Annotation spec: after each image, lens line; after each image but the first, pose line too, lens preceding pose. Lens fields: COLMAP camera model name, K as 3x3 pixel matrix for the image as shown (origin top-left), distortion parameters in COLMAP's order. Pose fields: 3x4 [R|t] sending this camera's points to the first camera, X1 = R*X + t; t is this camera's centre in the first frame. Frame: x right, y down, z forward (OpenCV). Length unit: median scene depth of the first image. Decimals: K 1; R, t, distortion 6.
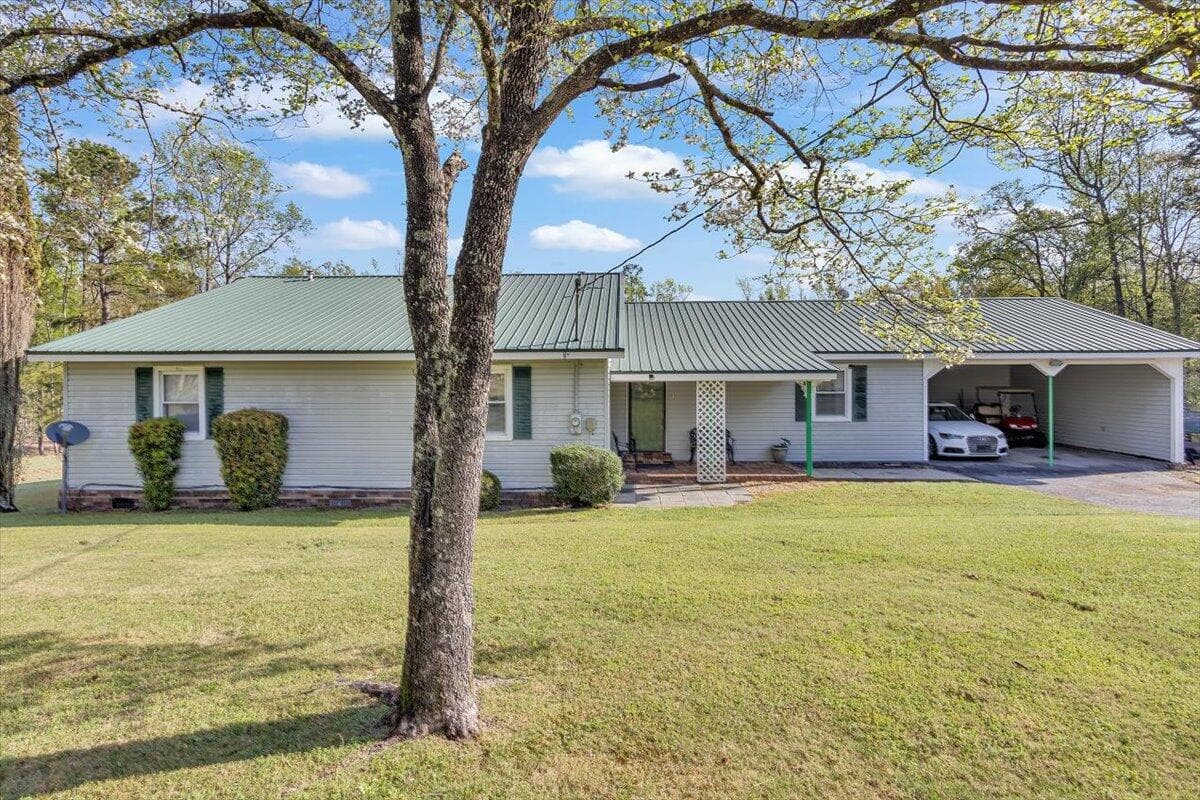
lens RADIAL K [[655.3, 0, 604.1], [0, 655.3, 367.0], [0, 0, 1]] dist [-0.001477, -0.000056]
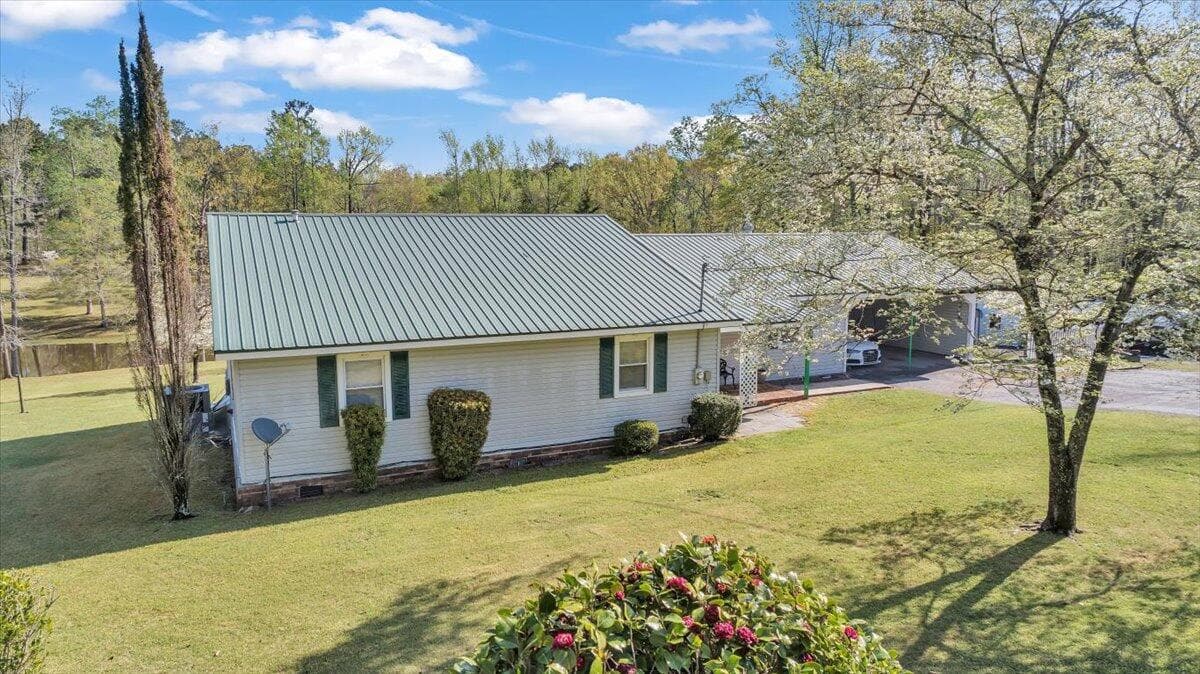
lens RADIAL K [[807.7, 0, 600.0], [0, 807.7, 337.0], [0, 0, 1]] dist [-0.015812, 0.000977]
pose [[0.882644, -0.062867, 0.465819, -0.830310], [-0.007272, 0.989071, 0.147264, -0.193710], [-0.469986, -0.133369, 0.872540, -0.233085]]
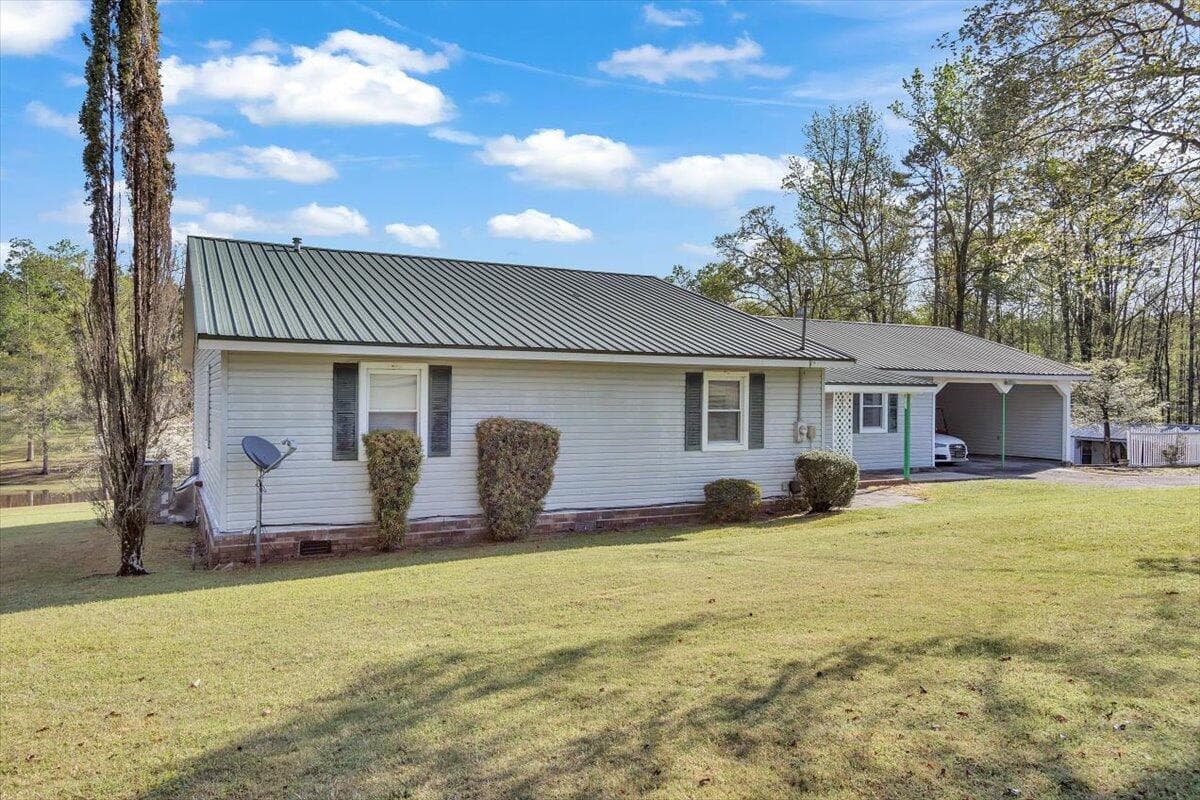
lens RADIAL K [[828.1, 0, 593.3], [0, 828.1, 396.7], [0, 0, 1]] dist [0.003437, -0.000654]
pose [[0.869956, 0.010680, 0.493014, -0.846408], [-0.014899, 0.999878, 0.004629, 0.027762], [-0.492905, -0.011372, 0.870009, 0.042780]]
